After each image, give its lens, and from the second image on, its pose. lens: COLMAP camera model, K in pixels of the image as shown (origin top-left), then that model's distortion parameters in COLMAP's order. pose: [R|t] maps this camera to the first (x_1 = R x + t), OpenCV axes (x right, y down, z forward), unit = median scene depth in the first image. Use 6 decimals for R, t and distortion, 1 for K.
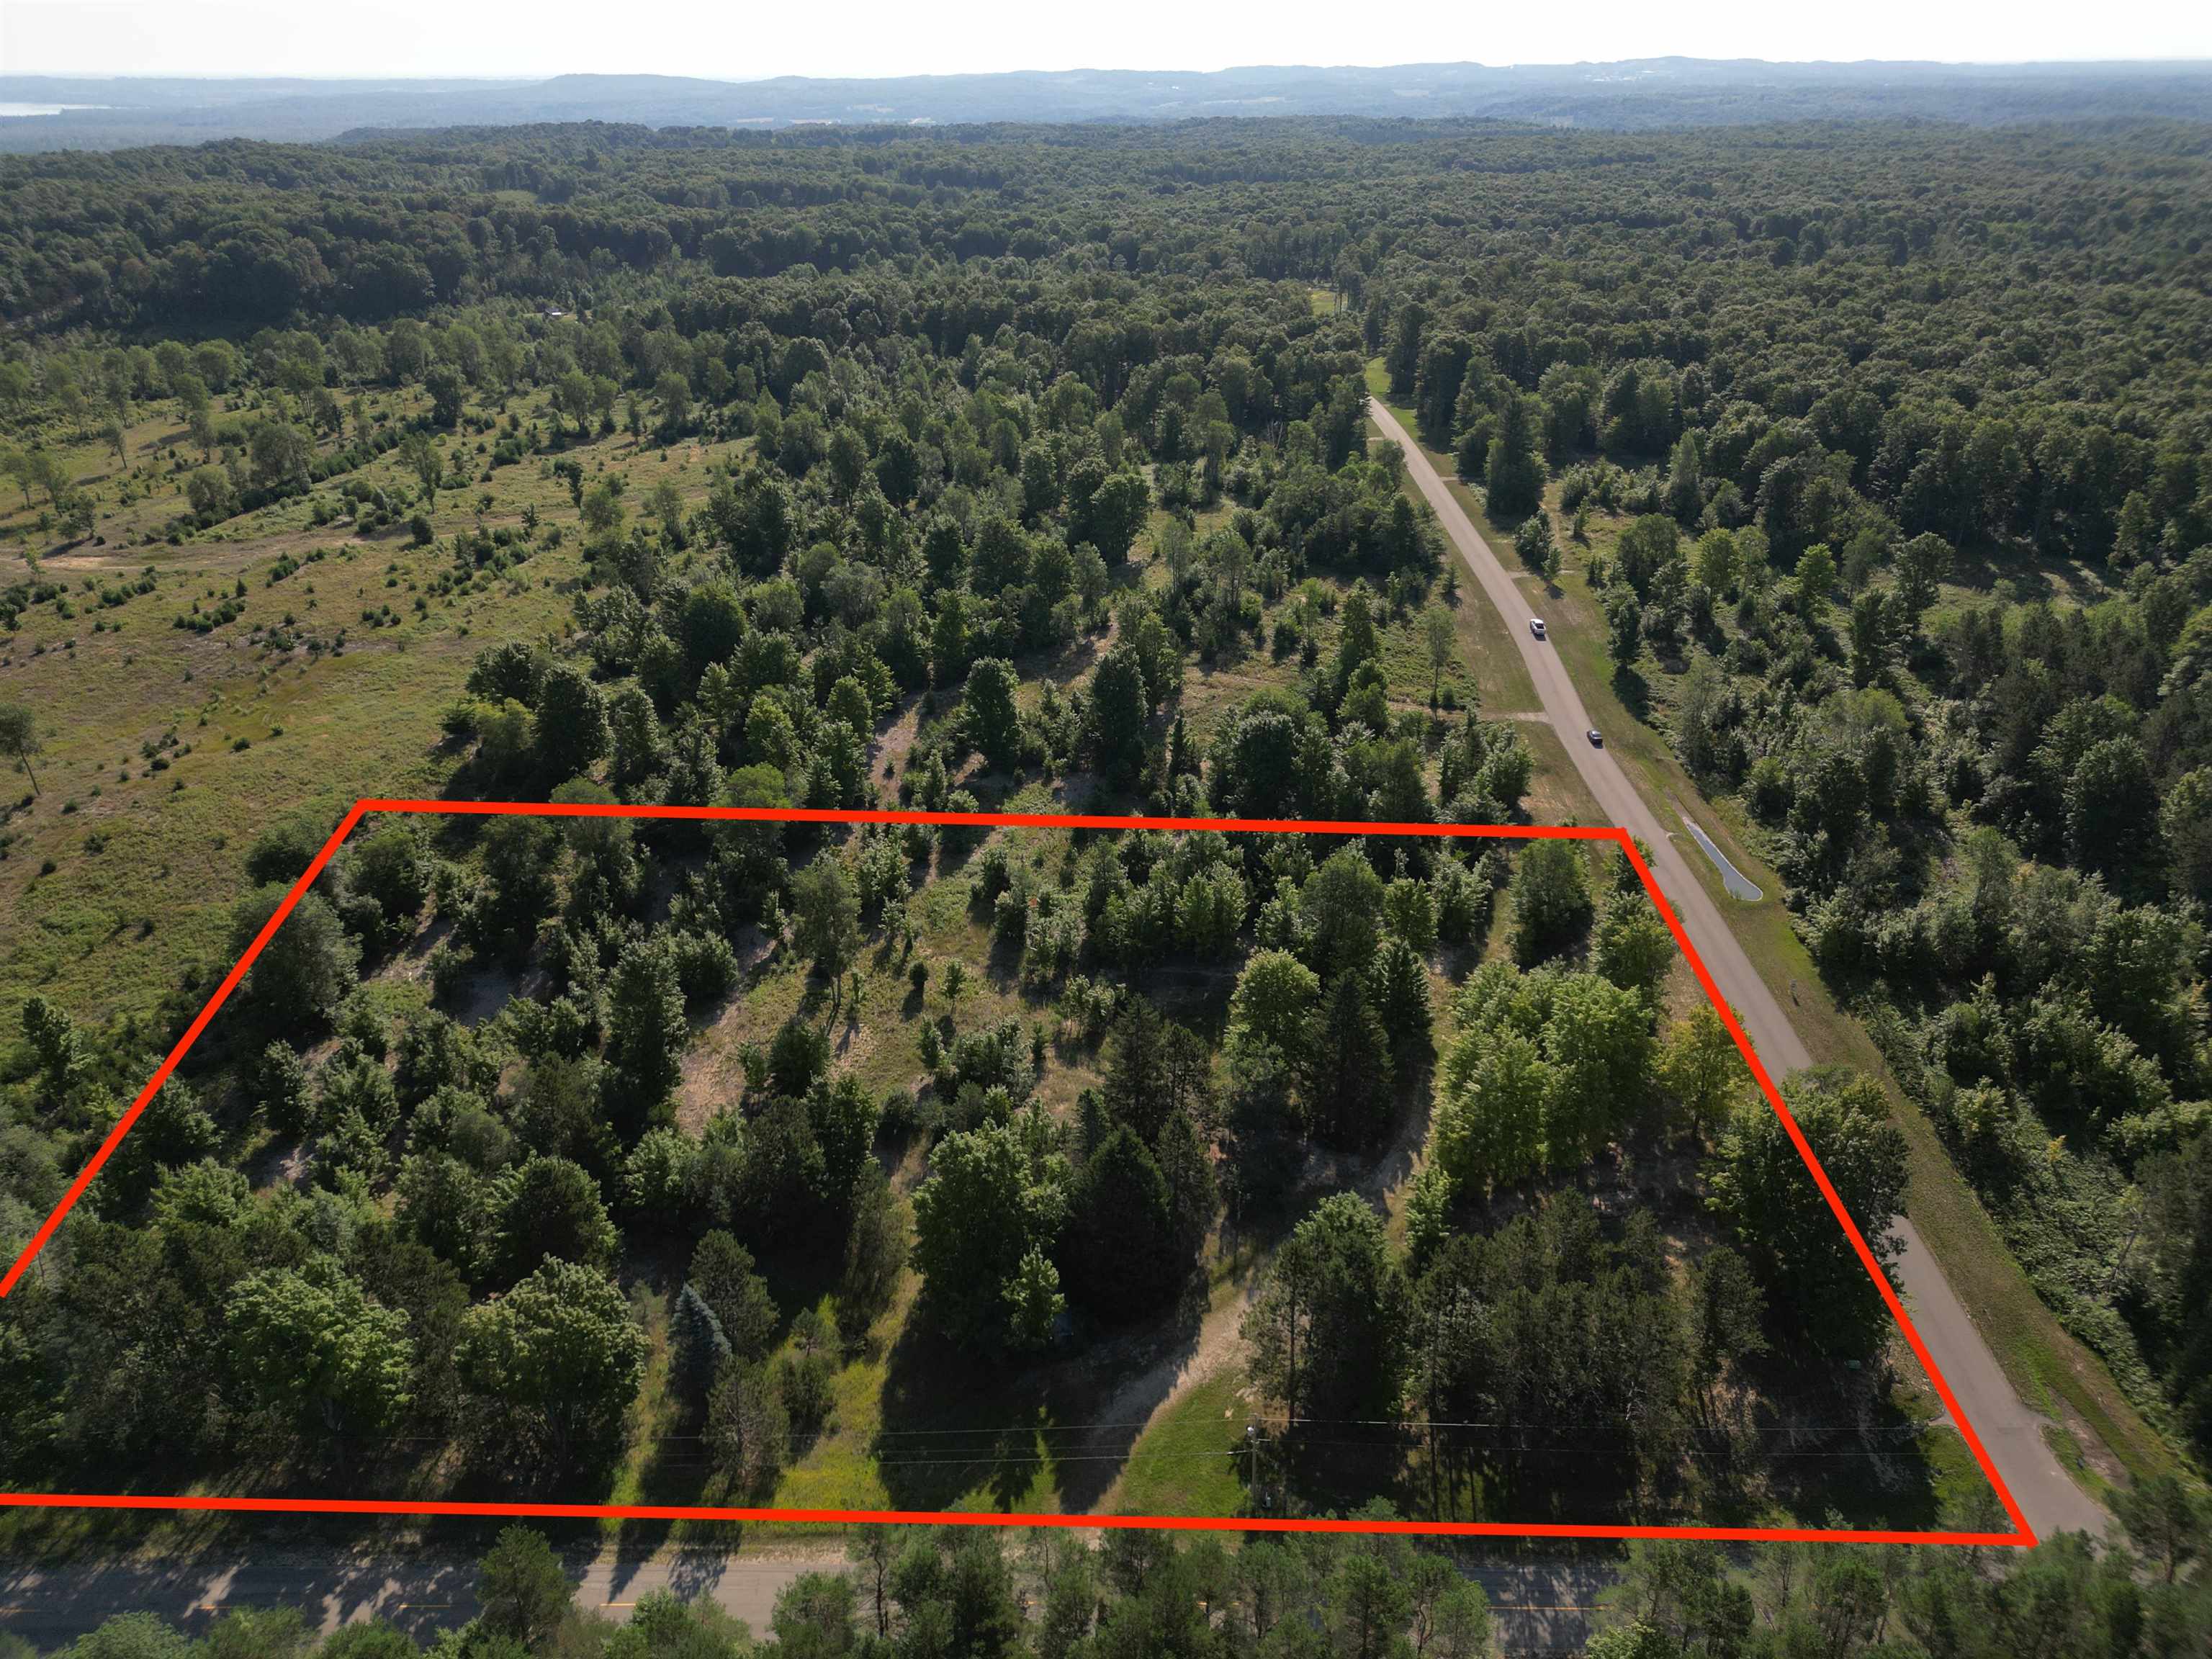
lens RADIAL K [[1541.2, 0, 1099.1], [0, 1541.2, 829.0], [0, 0, 1]] dist [0.065938, -0.046853]
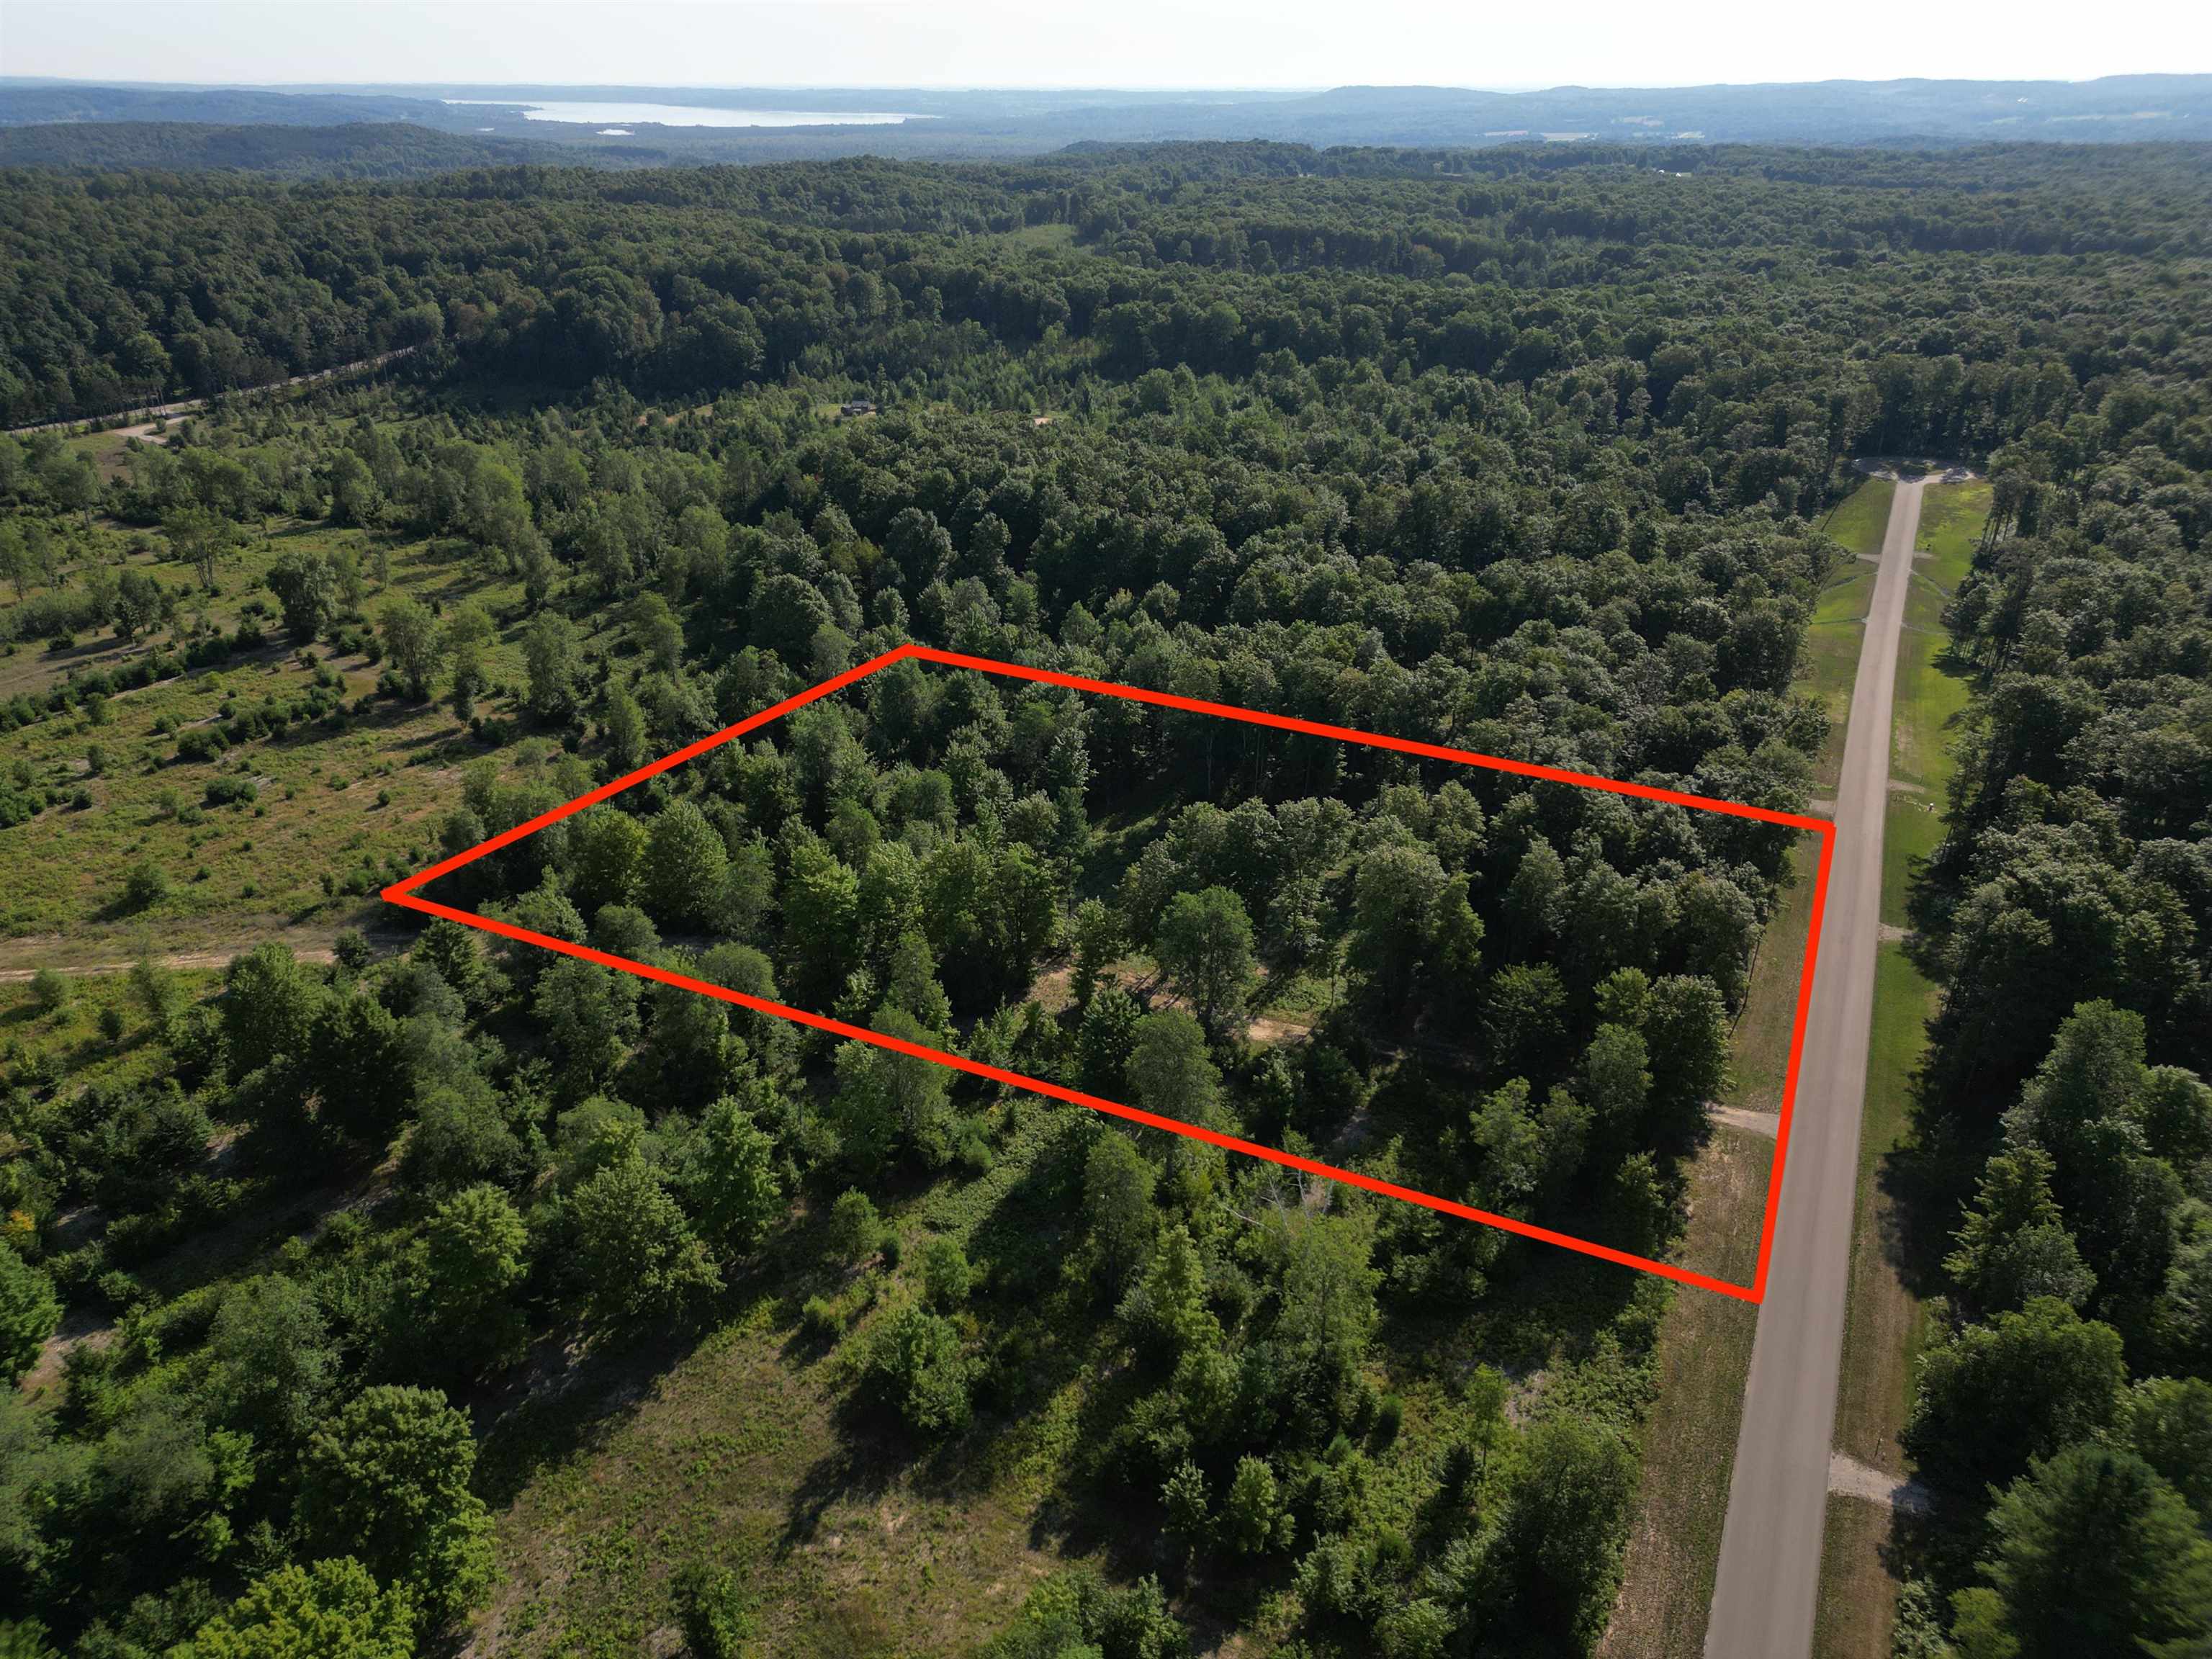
lens RADIAL K [[1541.2, 0, 1099.1], [0, 1541.2, 829.0], [0, 0, 1]] dist [0.065938, -0.046853]
pose [[0.898943, 0.195797, -0.391873, 0.089988], [-0.197672, 0.979607, 0.036004, -0.160297], [0.390931, 0.045097, 0.919314, 0.315334]]
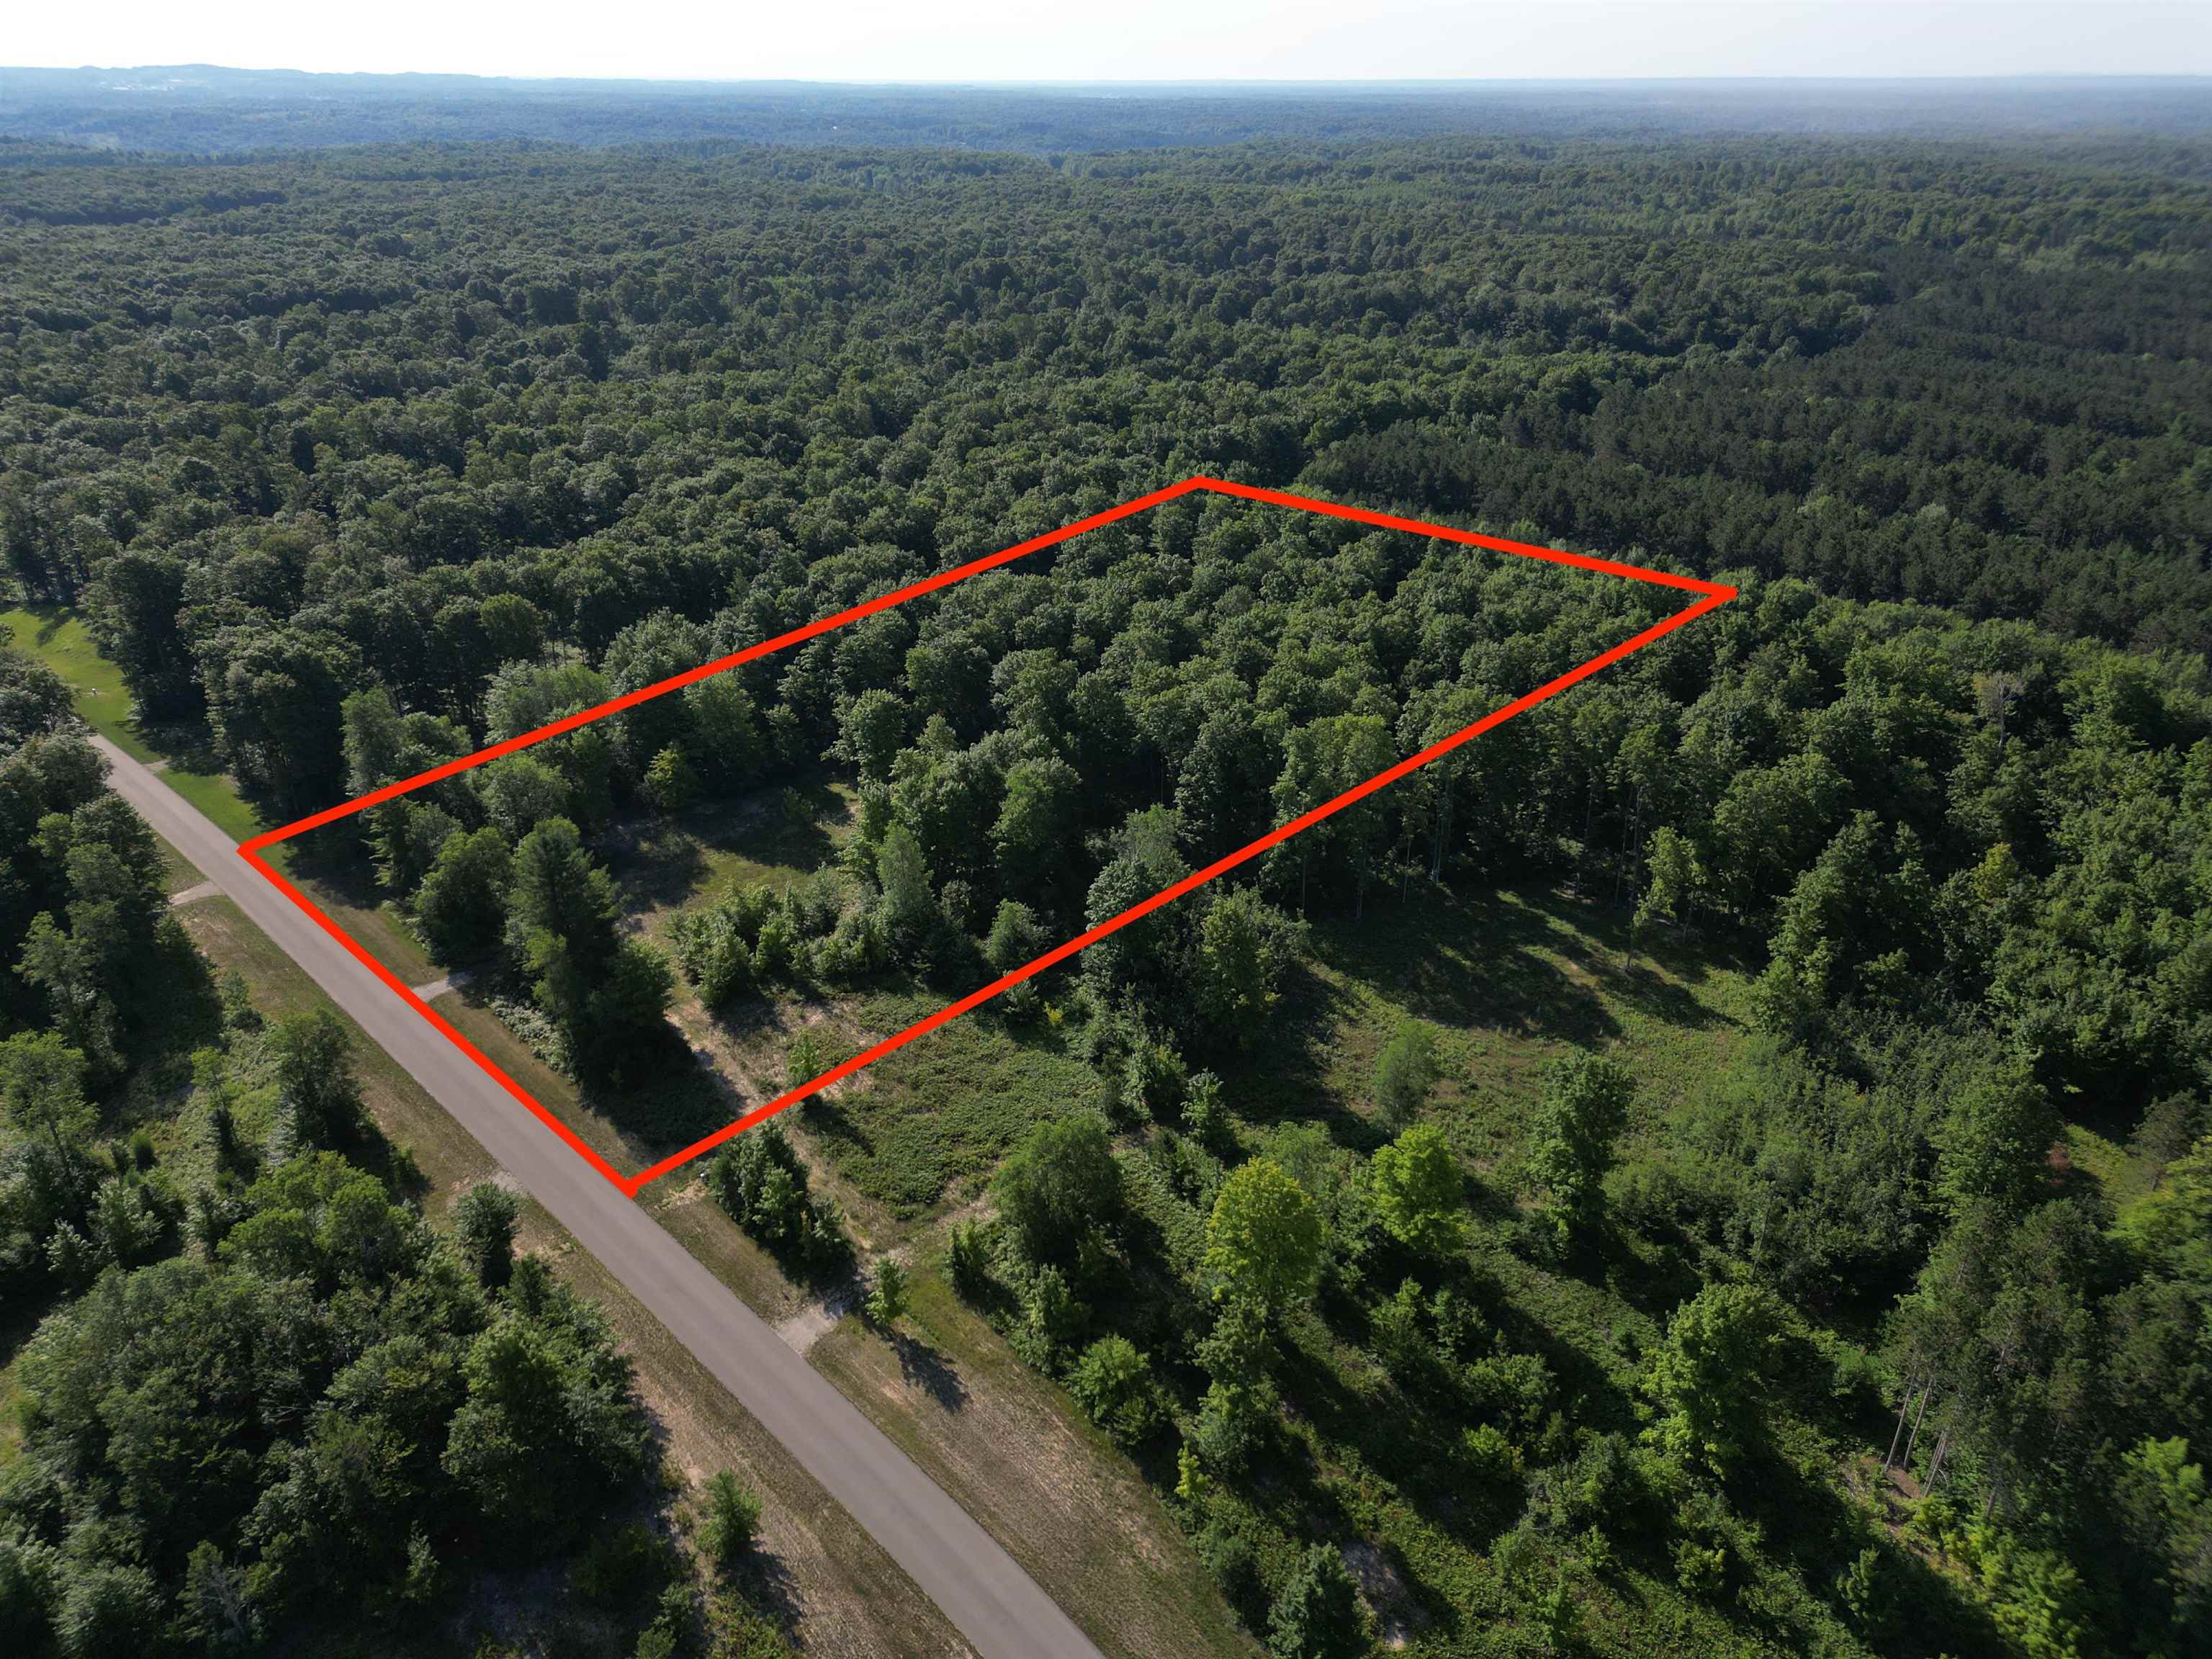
lens RADIAL K [[1541.2, 0, 1099.1], [0, 1541.2, 829.0], [0, 0, 1]] dist [0.065938, -0.046853]
pose [[0.699143, -0.303236, 0.647493, 0.036631], [0.306879, 0.945217, 0.111308, -0.126820], [-0.645774, 0.120882, 0.753899, 0.244393]]
